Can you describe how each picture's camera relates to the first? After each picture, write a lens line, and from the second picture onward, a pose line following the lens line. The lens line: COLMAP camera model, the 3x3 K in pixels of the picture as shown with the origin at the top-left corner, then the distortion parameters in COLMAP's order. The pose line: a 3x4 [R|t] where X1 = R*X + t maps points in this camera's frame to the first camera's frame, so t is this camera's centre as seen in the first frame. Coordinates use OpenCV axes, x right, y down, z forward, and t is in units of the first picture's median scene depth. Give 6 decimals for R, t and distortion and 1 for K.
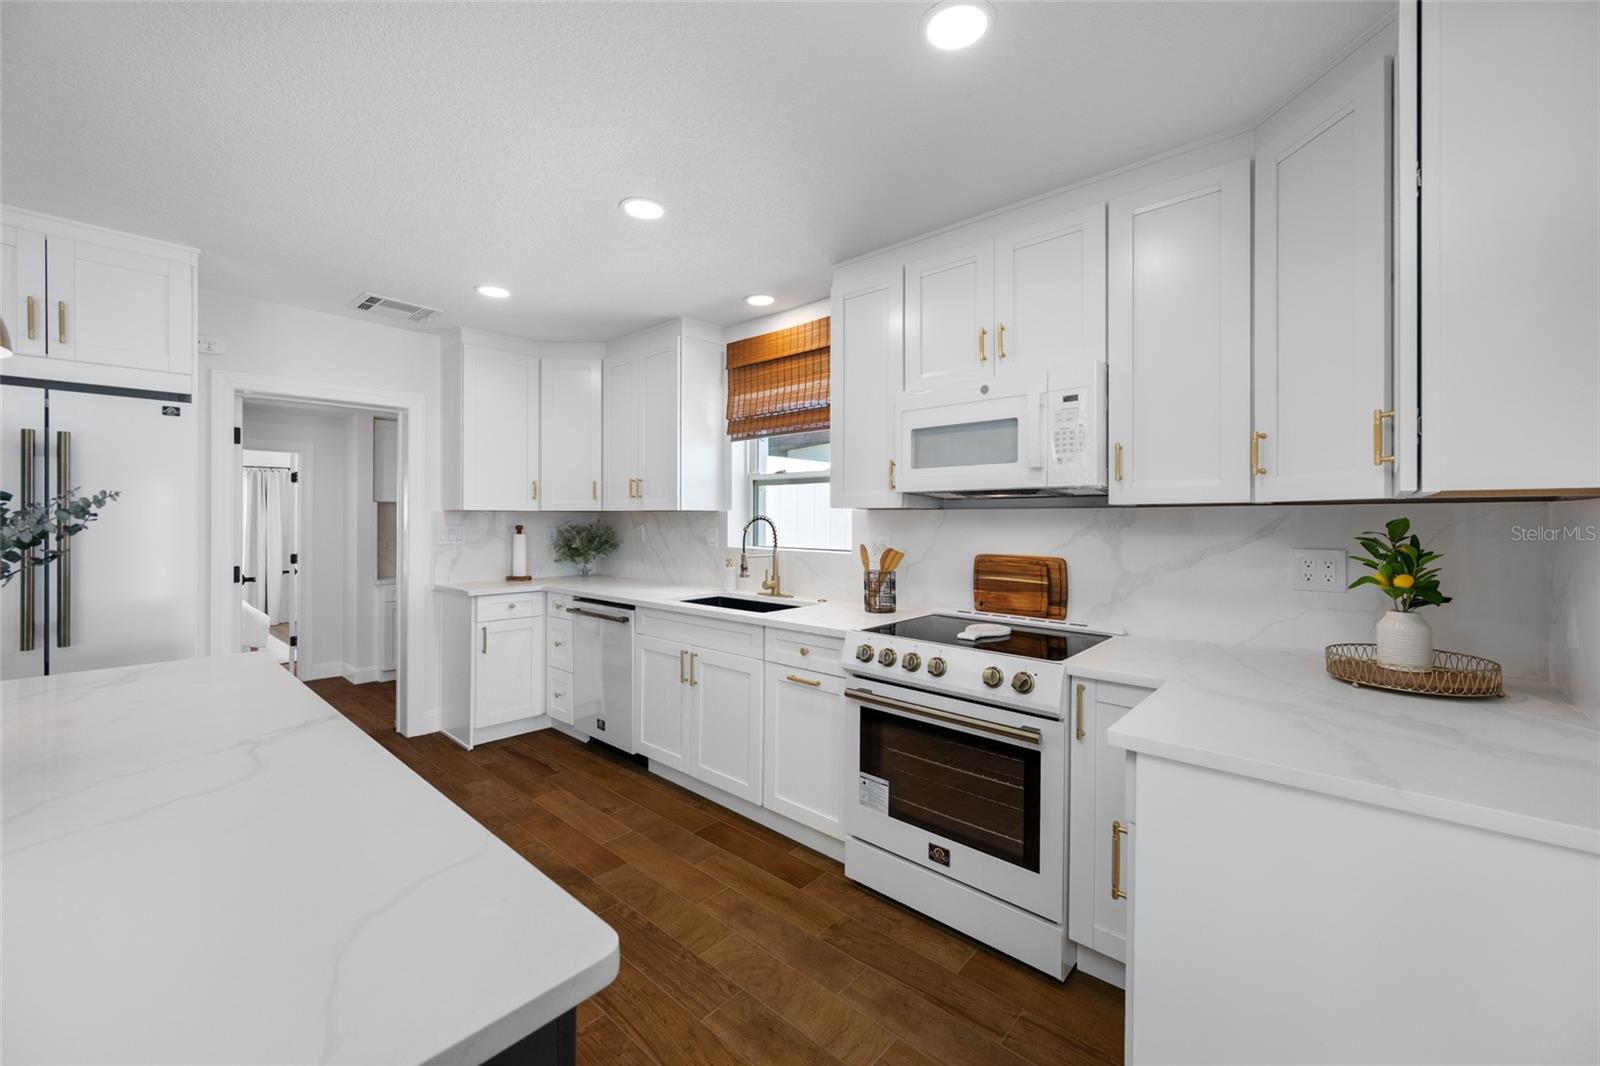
lens RADIAL K [[628.0, 0, 801.7], [0, 628.0, 515.6], [0, 0, 1]] dist [0.001122, -0.000040]
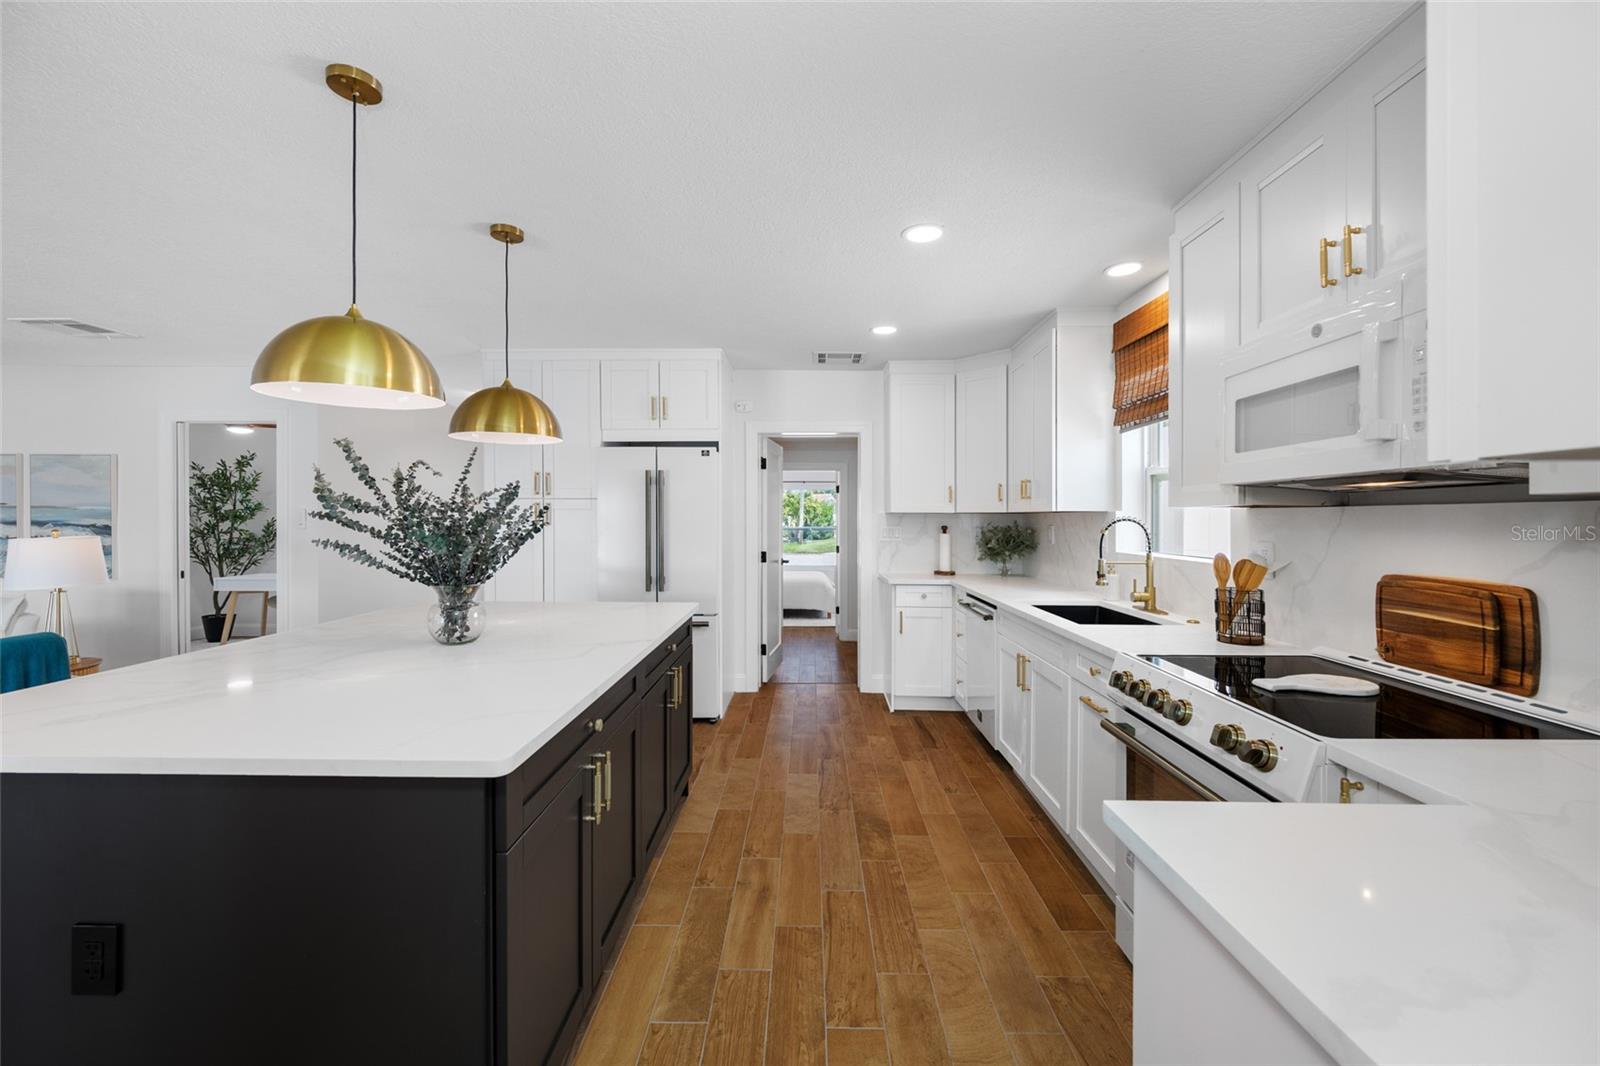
lens RADIAL K [[634.6, 0, 810.3], [0, 634.6, 519.2], [0, 0, 1]] dist [0.000724, 0.000123]
pose [[0.662654, -0.000109, -0.748926, 0.396545], [0.002628, 0.999994, 0.002179, 0.000968], [0.748921, -0.003412, 0.662650, 0.114960]]
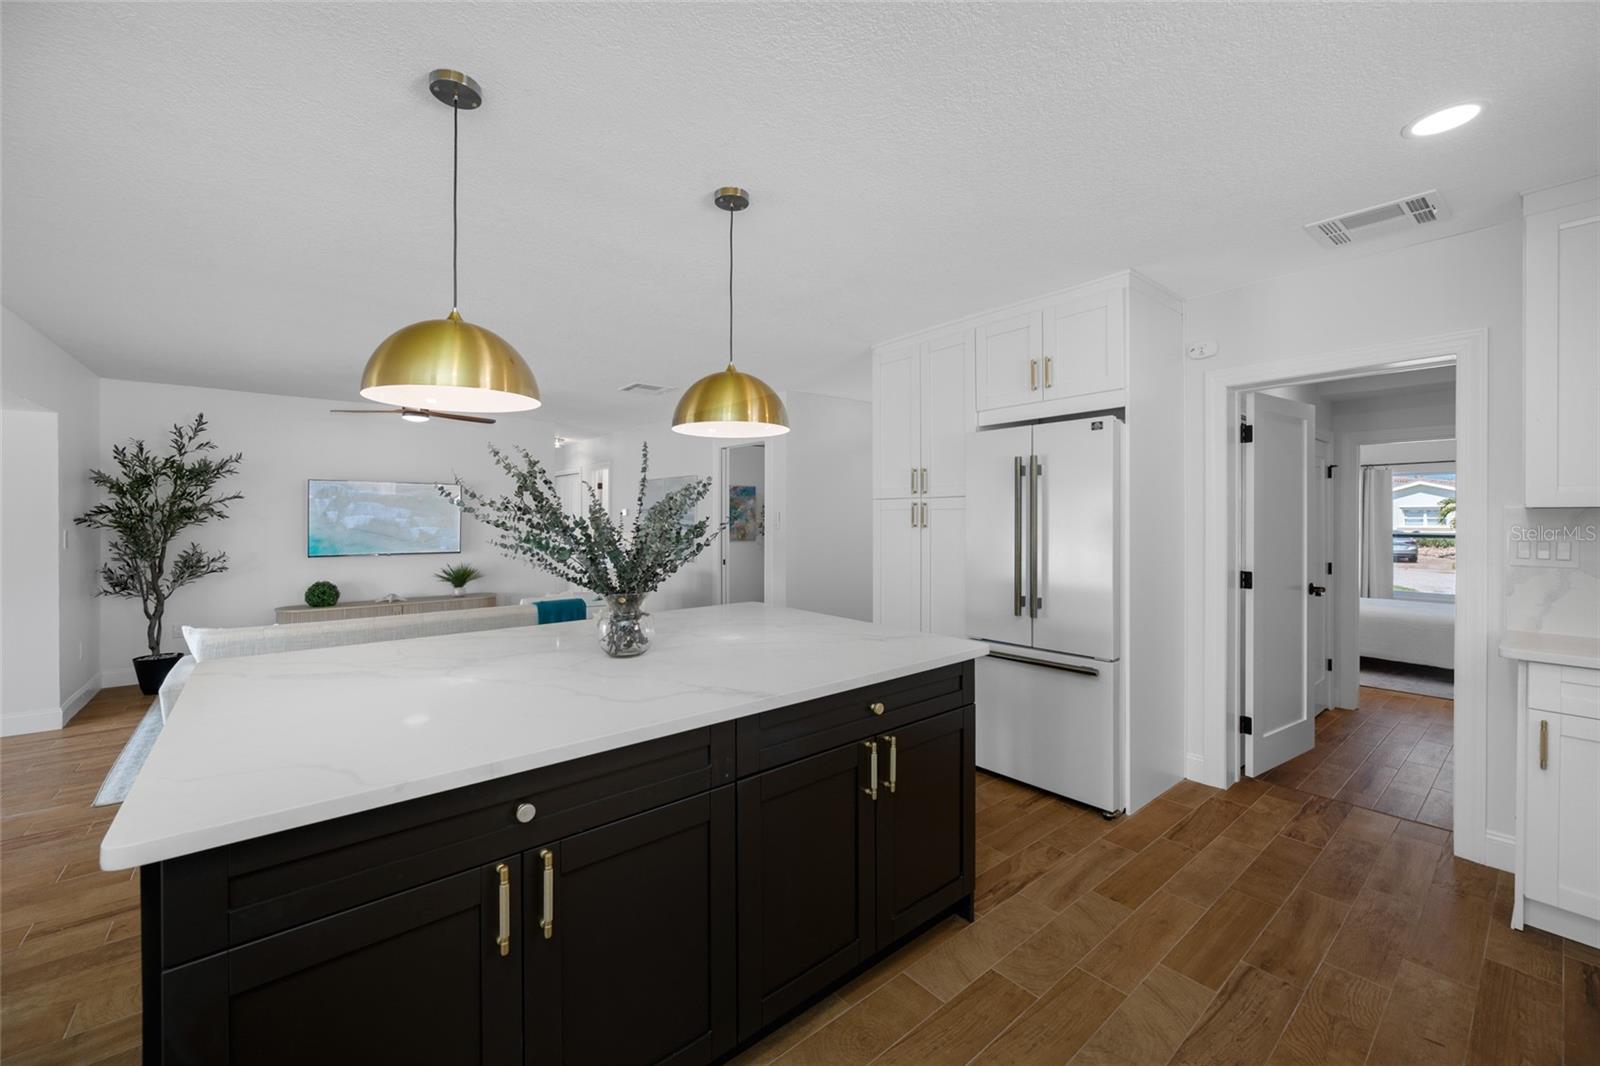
lens RADIAL K [[634.0, 0, 803.6], [0, 634.0, 522.8], [0, 0, 1]] dist [0.000933, 0.000280]
pose [[-0.147032, 0.003332, -0.989126, 0.193725], [0.002498, 0.999992, 0.002997, 0.002276], [0.989129, -0.002030, -0.147039, 0.637517]]
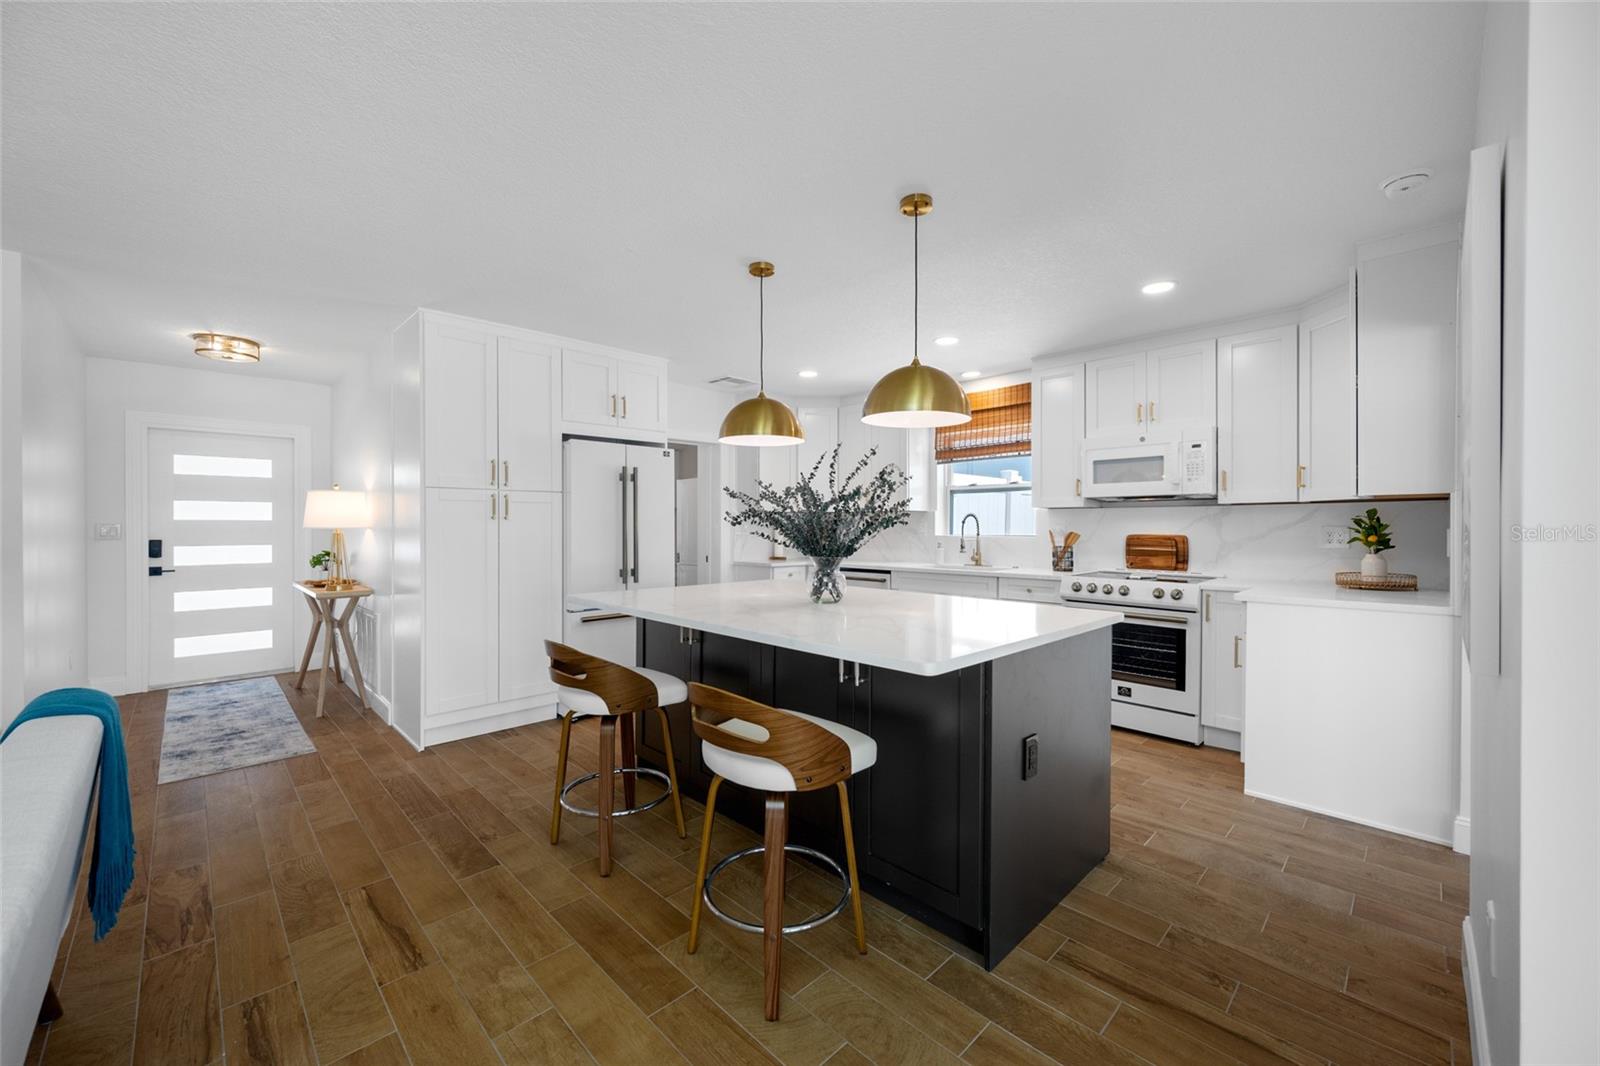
lens RADIAL K [[624.4, 0, 807.9], [0, 624.4, 525.3], [0, 0, 1]] dist [-0.001196, -0.000103]
pose [[0.998415, -0.003126, -0.056188, -0.495170], [0.003381, 0.999984, 0.004450, 0.027480], [0.056173, -0.004633, 0.998410, -0.727312]]
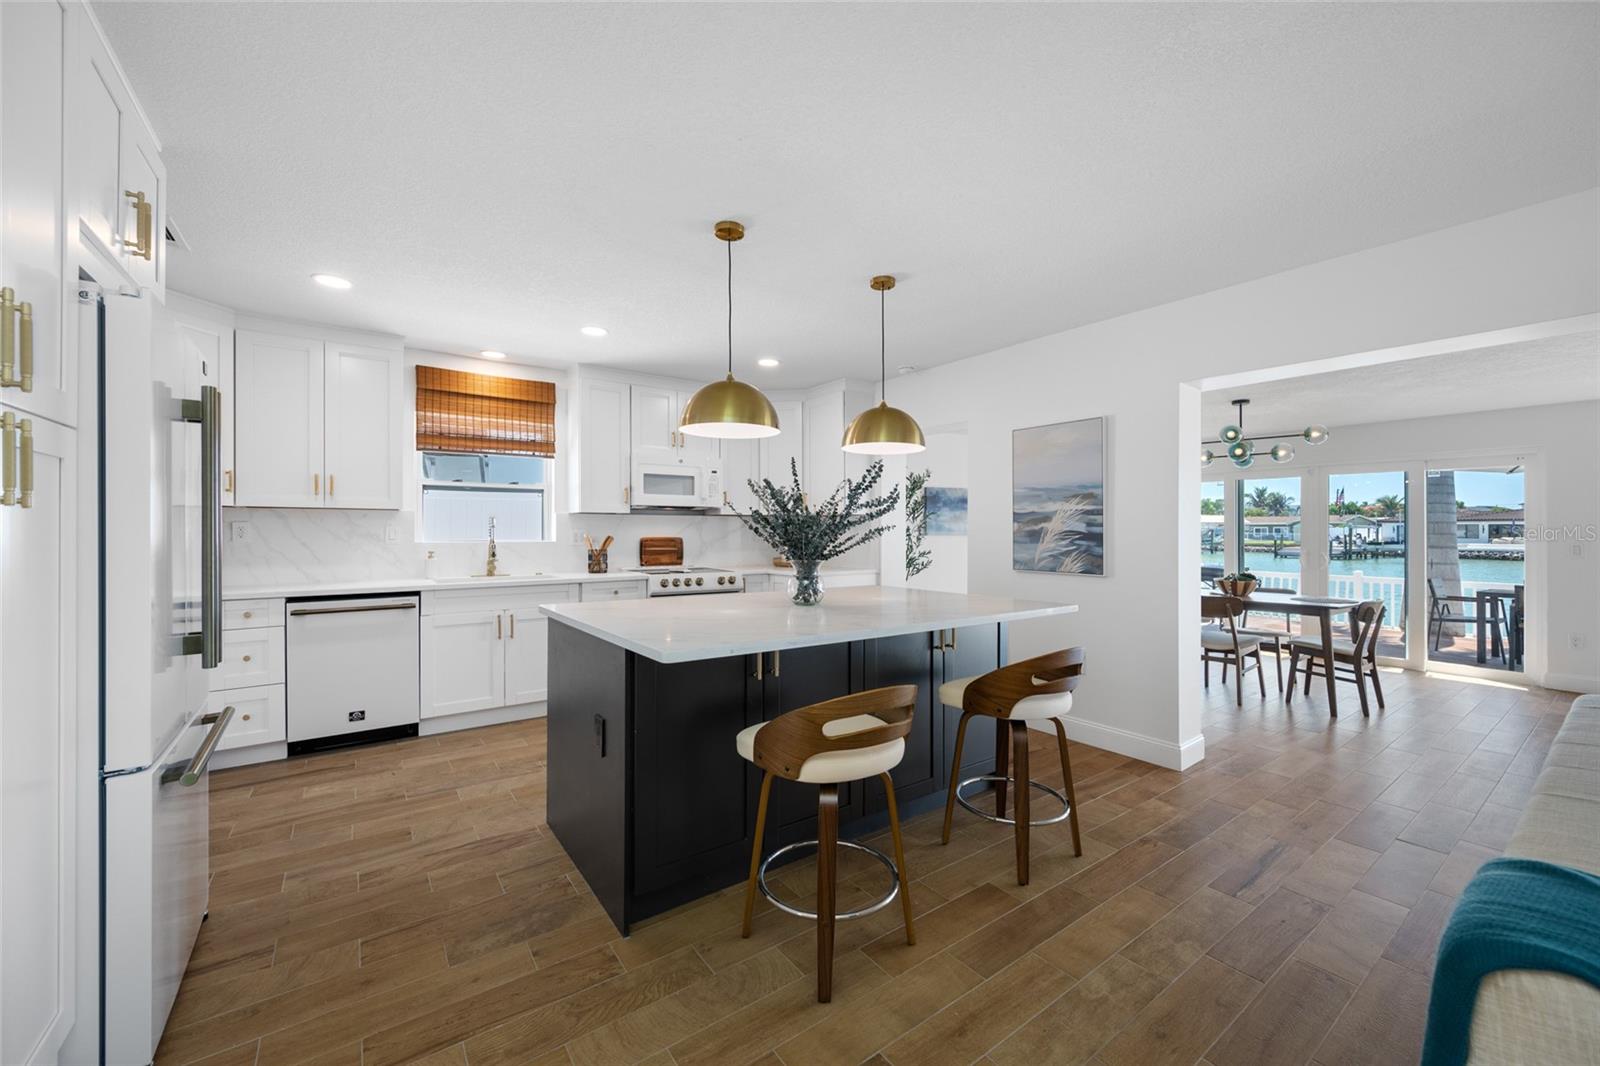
lens RADIAL K [[620.7, 0, 800.0], [0, 620.7, 533.0], [0, 0, 1]] dist [-0.000348, -0.000040]
pose [[0.221371, -0.009419, 0.975144, -1.571369], [-0.004879, 0.999930, 0.010766, 0.024661], [-0.975177, -0.007141, 0.221310, 0.092552]]
